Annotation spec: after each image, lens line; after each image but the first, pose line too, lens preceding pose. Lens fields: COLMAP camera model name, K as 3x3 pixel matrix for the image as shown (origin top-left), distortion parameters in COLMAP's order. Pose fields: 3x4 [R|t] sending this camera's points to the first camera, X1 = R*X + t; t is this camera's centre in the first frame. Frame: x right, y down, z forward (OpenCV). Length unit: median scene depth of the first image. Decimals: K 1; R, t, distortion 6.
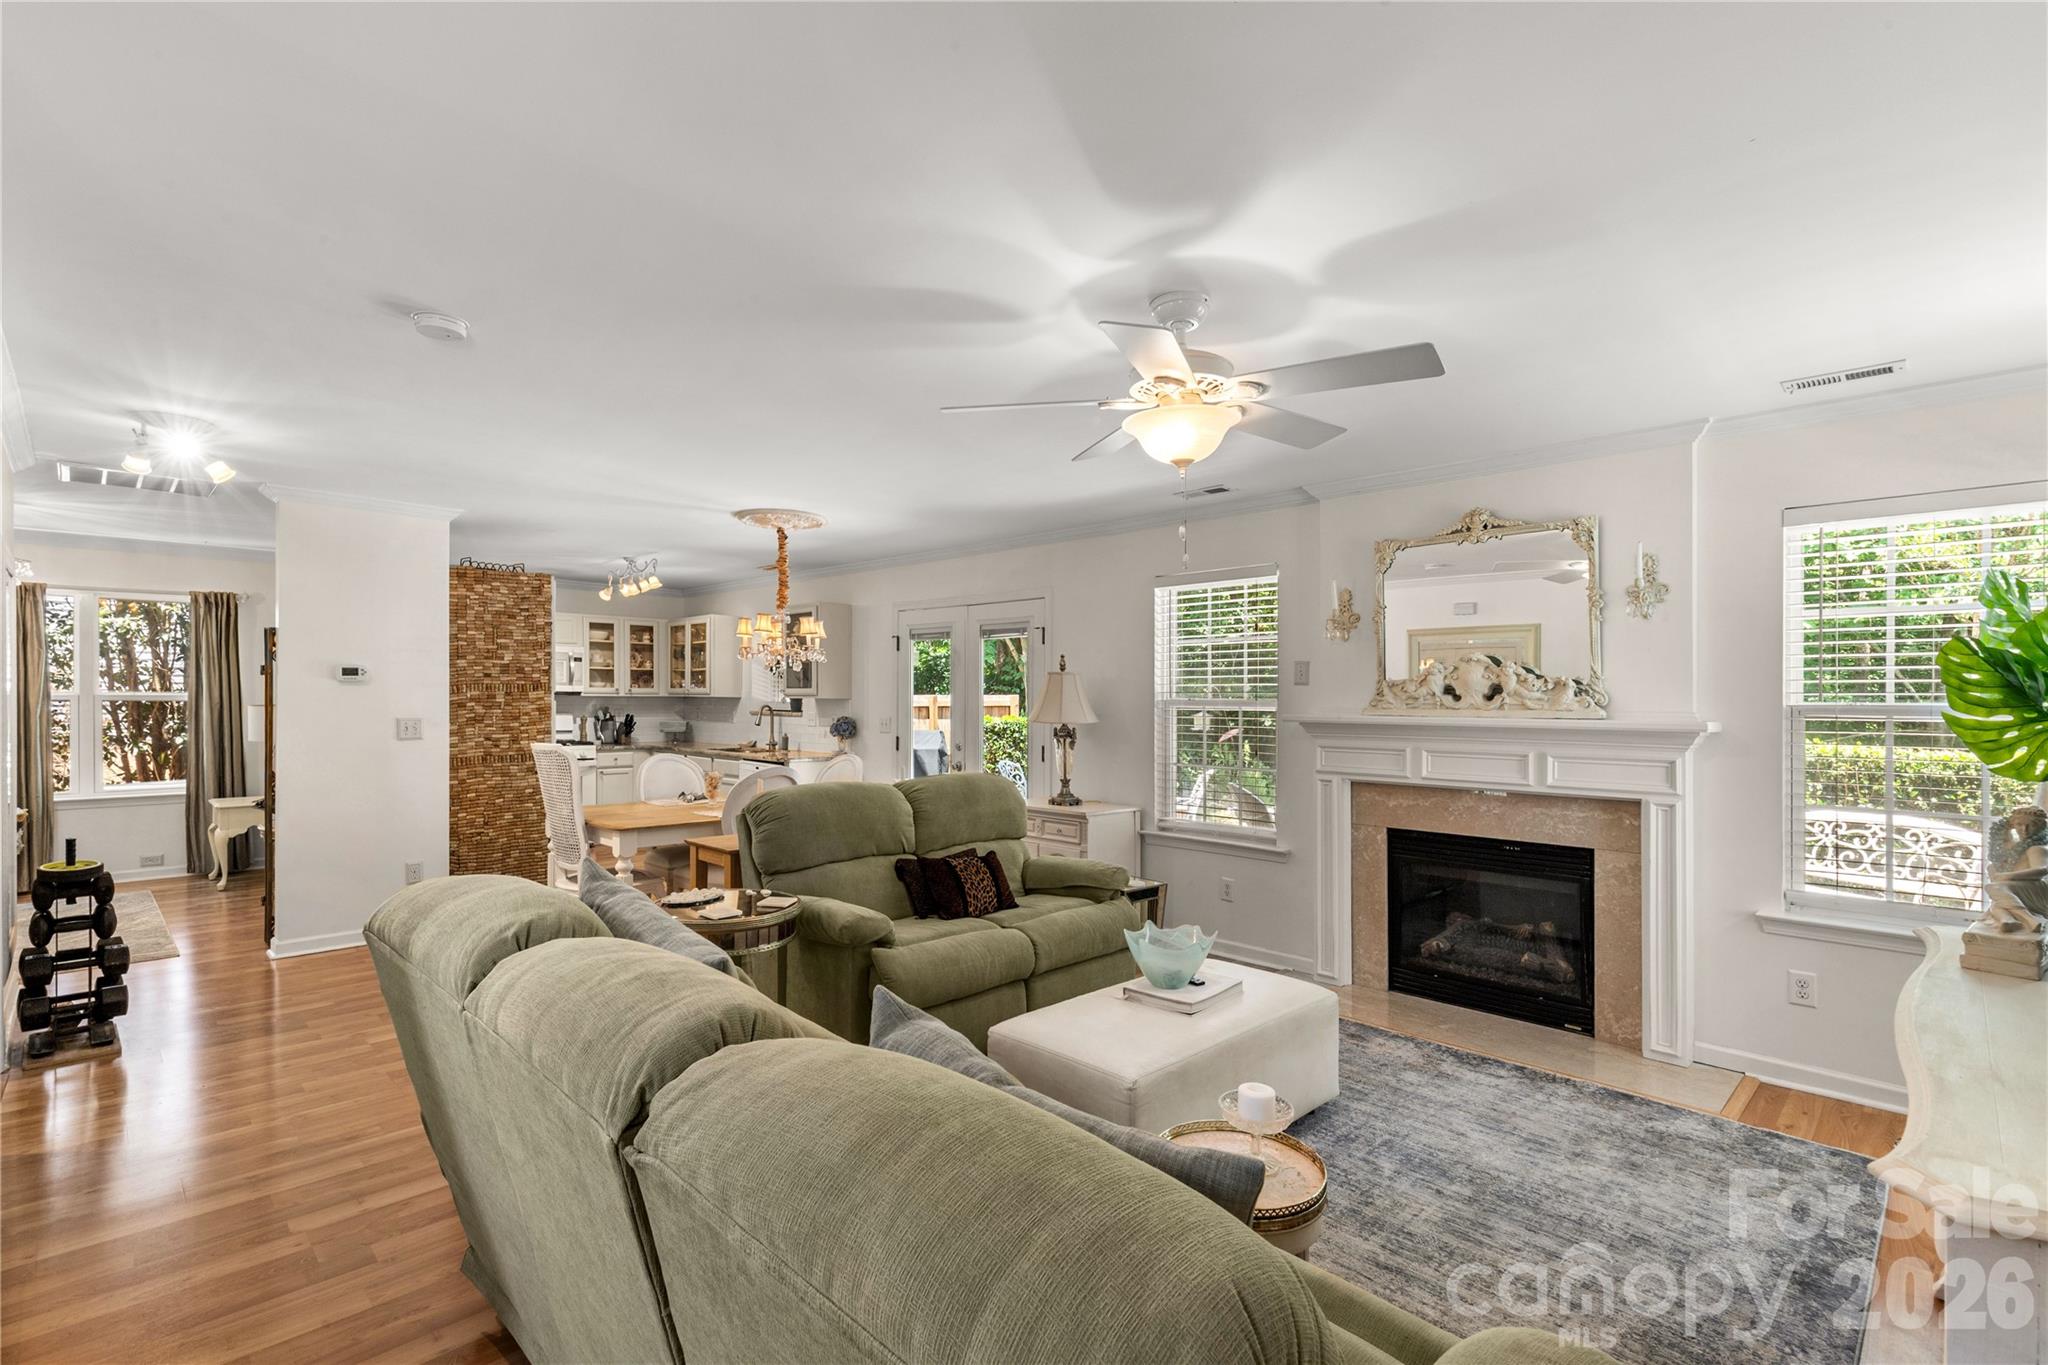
lens RADIAL K [[949.1, 0, 1021.6], [0, 949.1, 713.1], [0, 0, 1]] dist [0.001826, 0.000032]
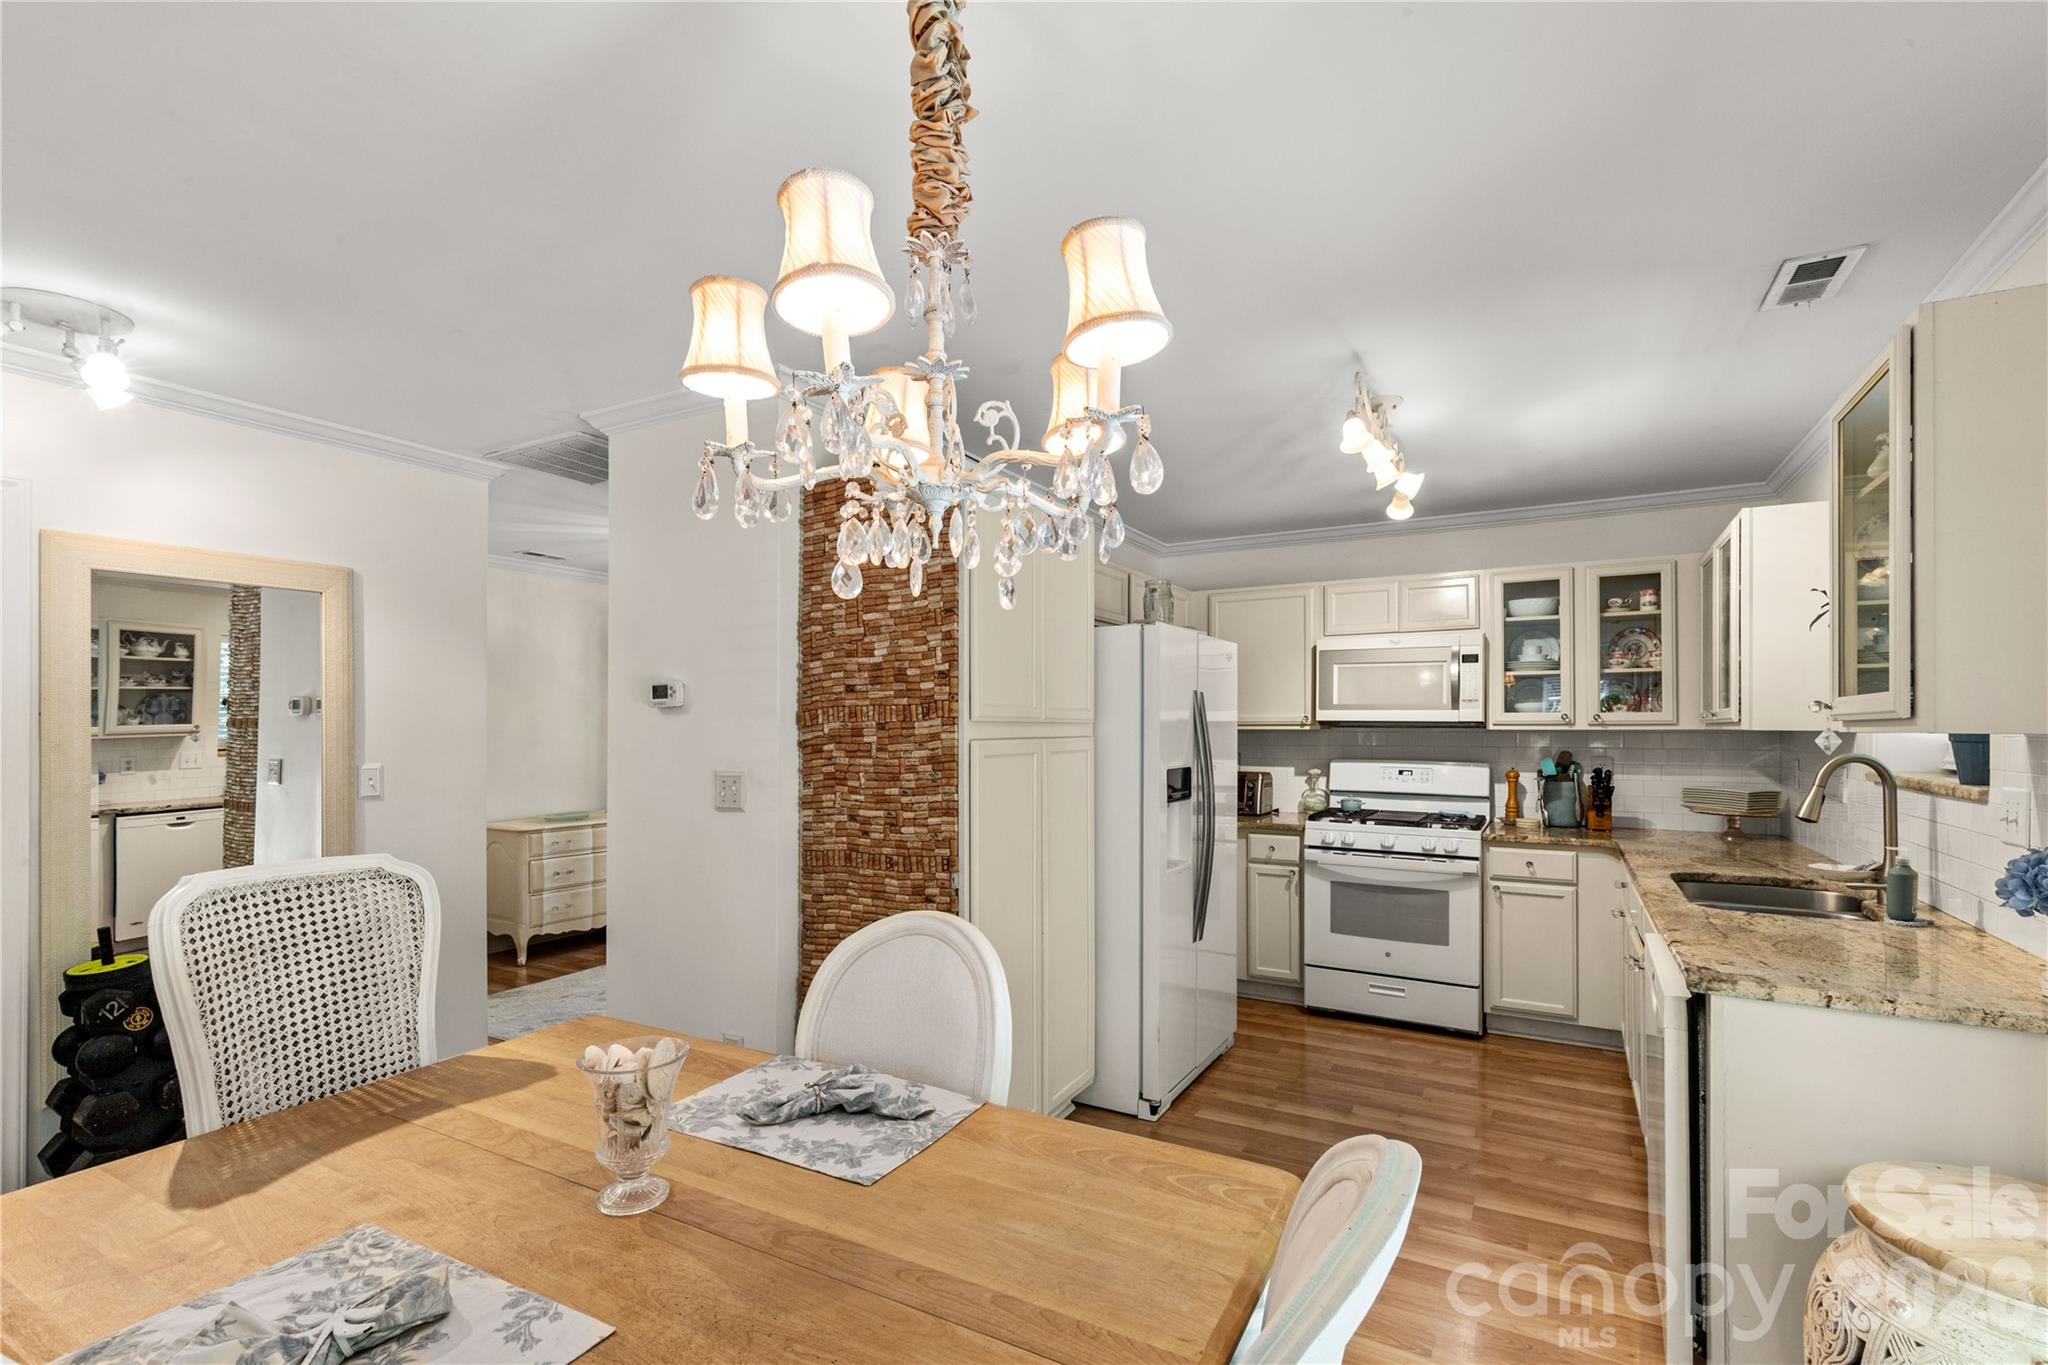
lens RADIAL K [[928.8, 0, 1018.8], [0, 928.8, 726.8], [0, 0, 1]] dist [0.000030, -0.000388]
pose [[0.261546, -0.010246, -0.965137, -0.072497], [-0.013436, 0.999808, -0.014255, -0.014360], [0.965098, 0.016696, 0.261358, 0.953218]]
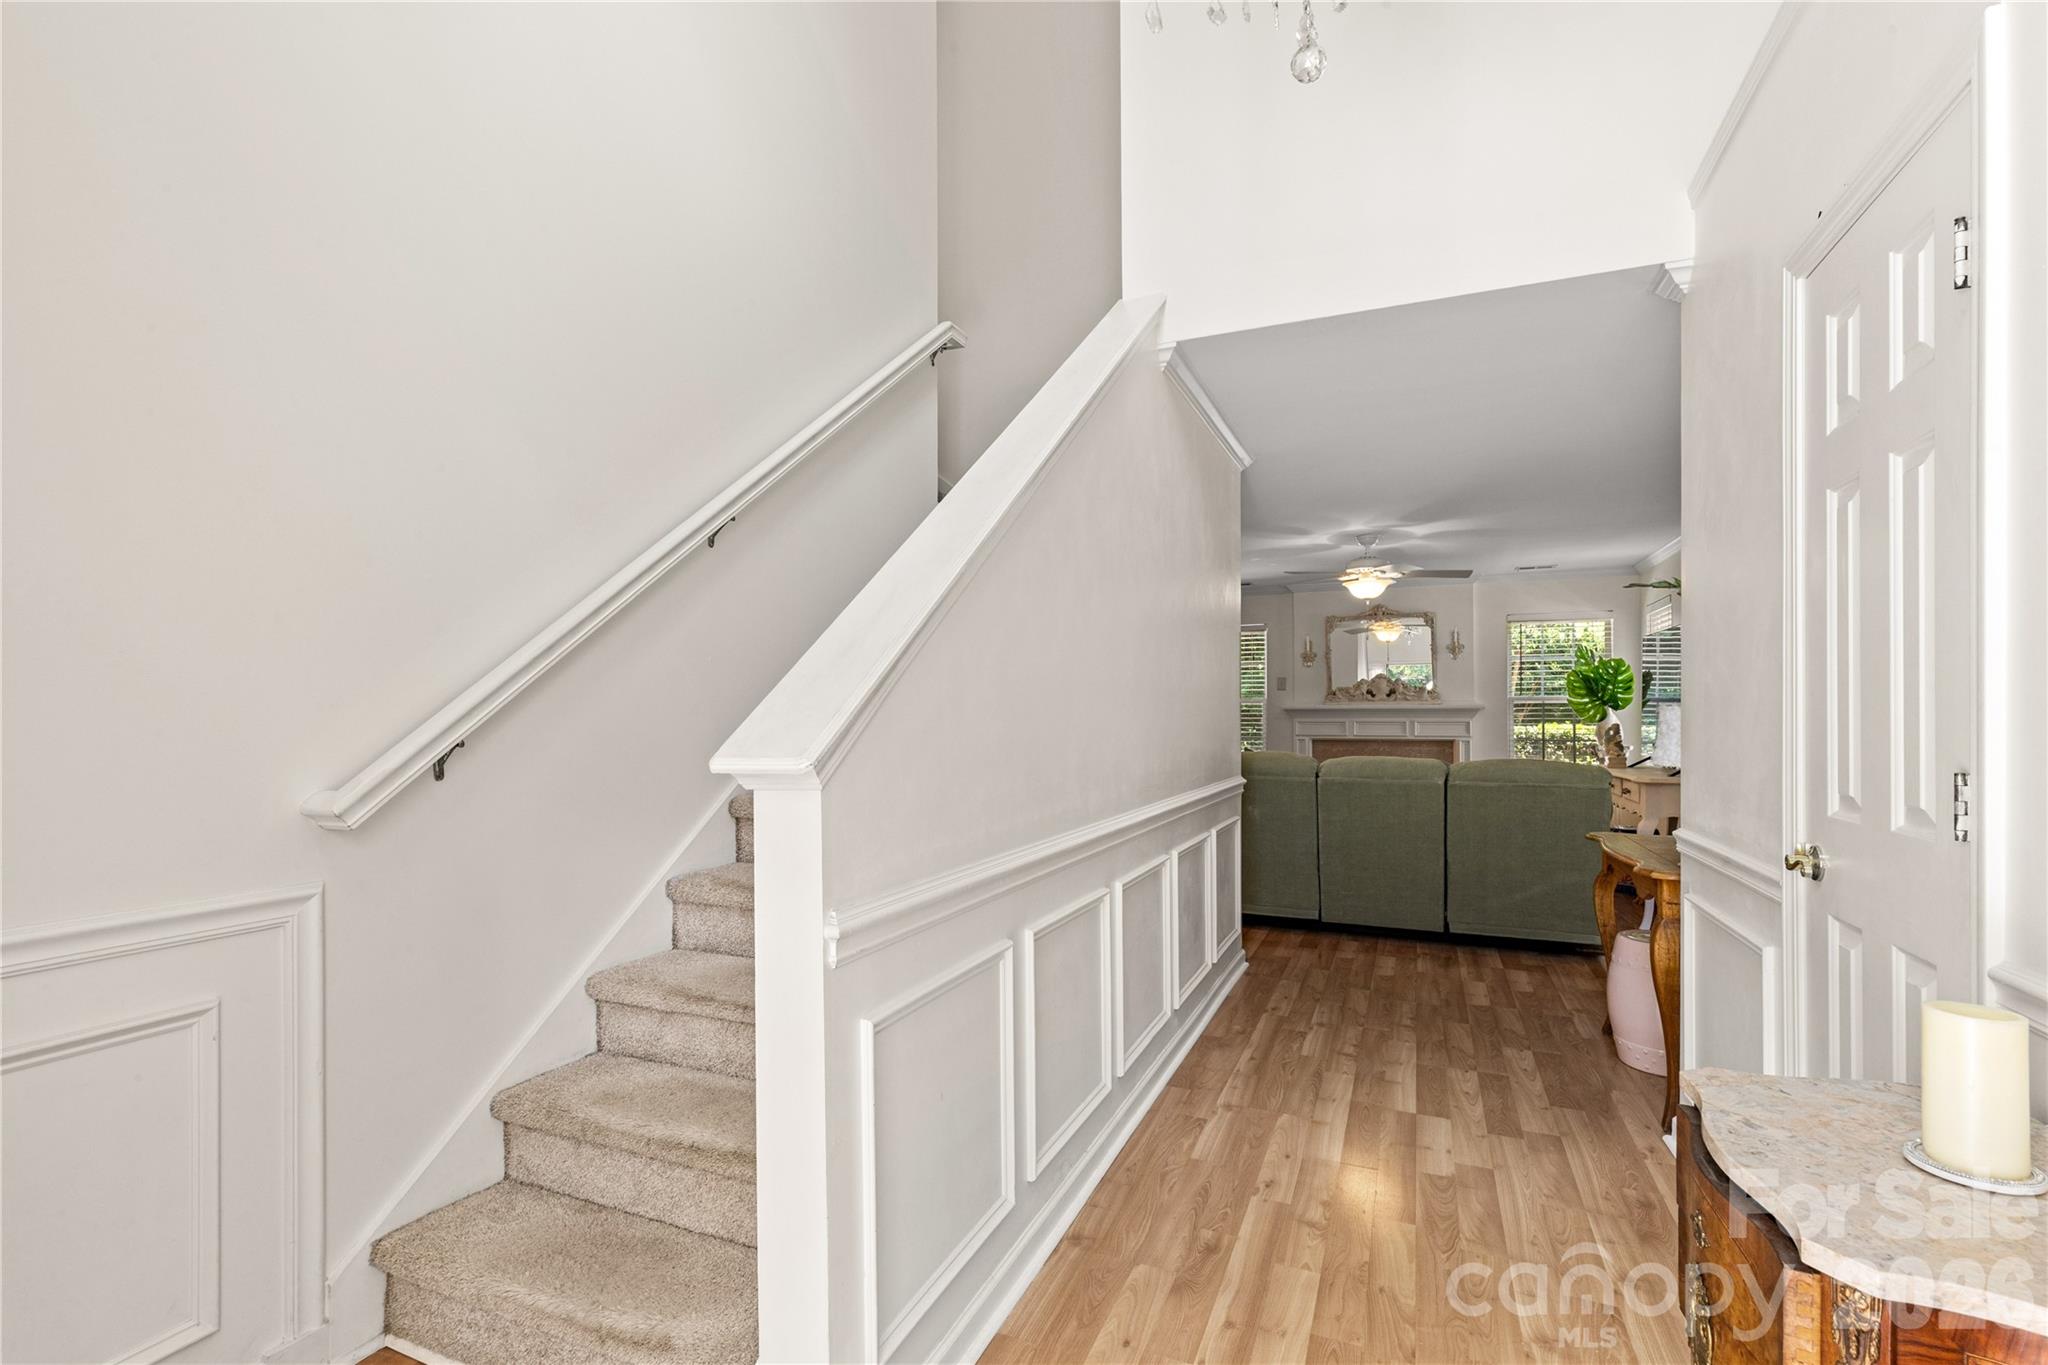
lens RADIAL K [[928.8, 0, 1018.8], [0, 928.8, 726.8], [0, 0, 1]] dist [0.000030, -0.000388]
pose [[0.926633, -0.005310, 0.375930, -0.737570], [0.008802, 0.999933, -0.007573, 0.043623], [-0.375865, 0.010327, 0.926617, -0.427202]]
